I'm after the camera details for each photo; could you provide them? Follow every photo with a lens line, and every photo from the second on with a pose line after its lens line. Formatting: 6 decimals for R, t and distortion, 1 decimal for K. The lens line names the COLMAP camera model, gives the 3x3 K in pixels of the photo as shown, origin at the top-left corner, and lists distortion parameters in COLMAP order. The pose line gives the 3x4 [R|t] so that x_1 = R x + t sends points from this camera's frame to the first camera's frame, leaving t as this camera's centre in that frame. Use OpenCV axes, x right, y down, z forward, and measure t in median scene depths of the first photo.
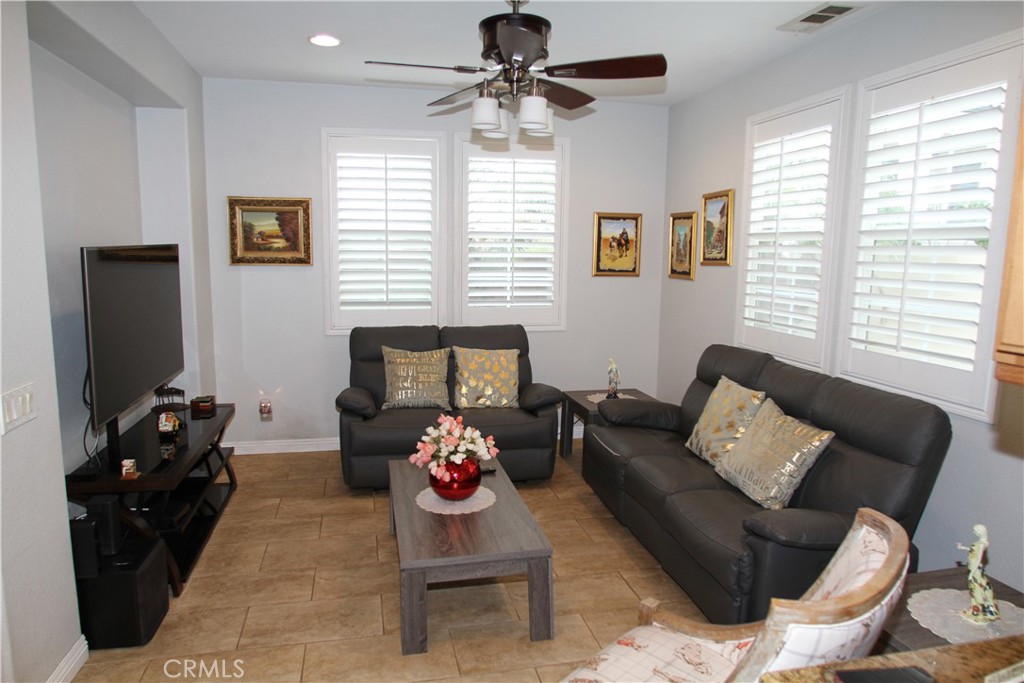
lens RADIAL K [[661.1, 0, 502.4], [0, 661.1, 344.9], [0, 0, 1]] dist [-0.057529, 0.037724]
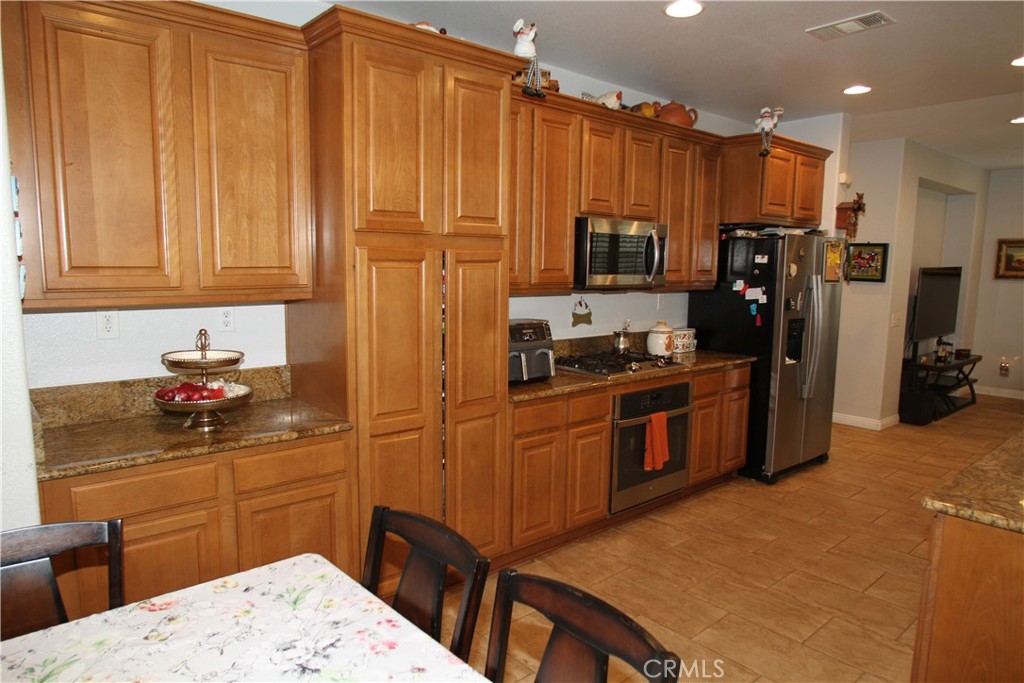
lens RADIAL K [[661.1, 0, 501.2], [0, 661.1, 344.6], [0, 0, 1]] dist [-0.057529, 0.037724]
pose [[0.479983, 0.105329, -0.870932, 0.535339], [-0.133418, 0.989983, 0.046199, 0.165004], [0.867073, 0.094023, 0.489227, -1.082565]]
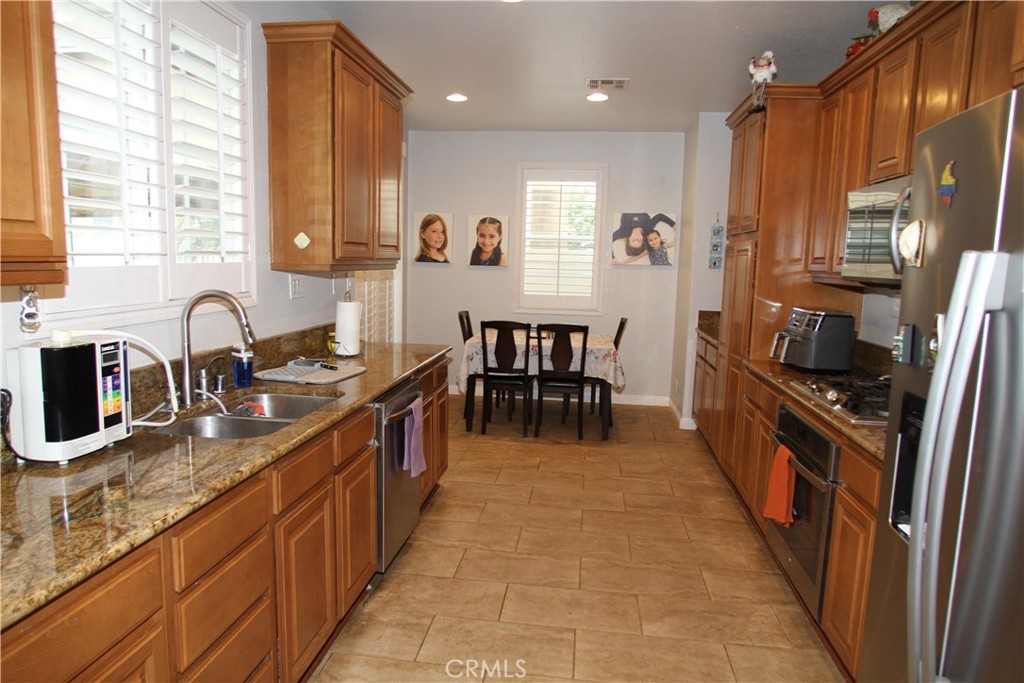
lens RADIAL K [[661.1, 0, 513.7], [0, 661.1, 344.1], [0, 0, 1]] dist [-0.057529, 0.037724]
pose [[-0.944634, -0.073365, 0.319820, -0.139997], [0.013719, 0.965001, 0.261889, -0.021674], [-0.327840, 0.251776, -0.910566, 0.334268]]
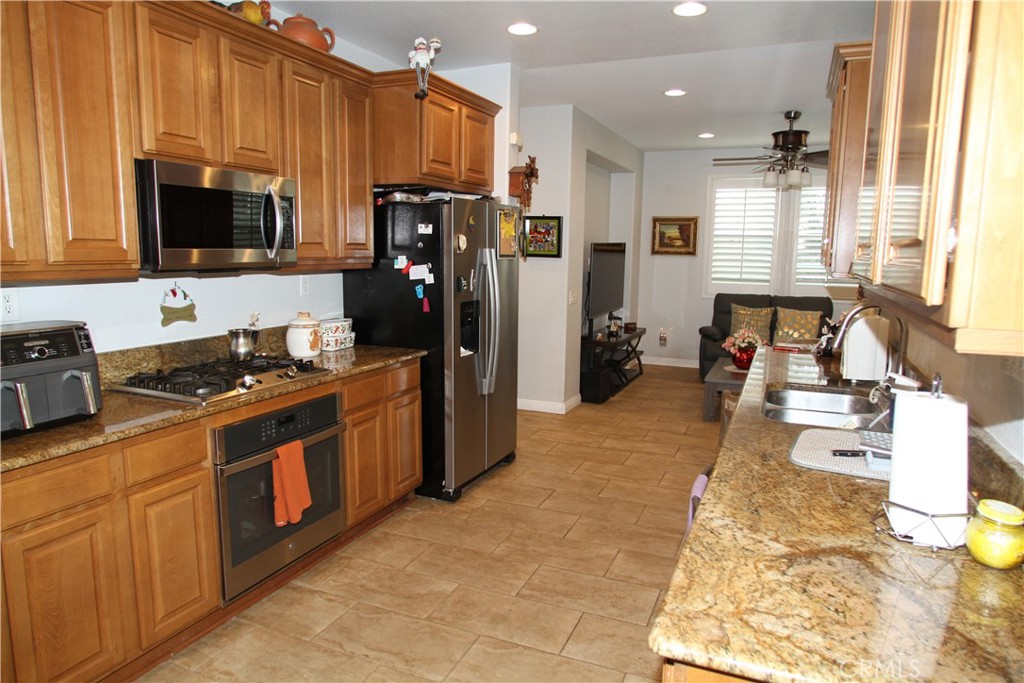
lens RADIAL K [[661.1, 0, 505.6], [0, 661.1, 347.4], [0, 0, 1]] dist [-0.057529, 0.037724]
pose [[0.814162, 0.085205, -0.574352, 0.377298], [-0.086396, 0.995940, 0.025278, 0.141596], [0.574174, 0.029042, 0.818218, -0.827059]]
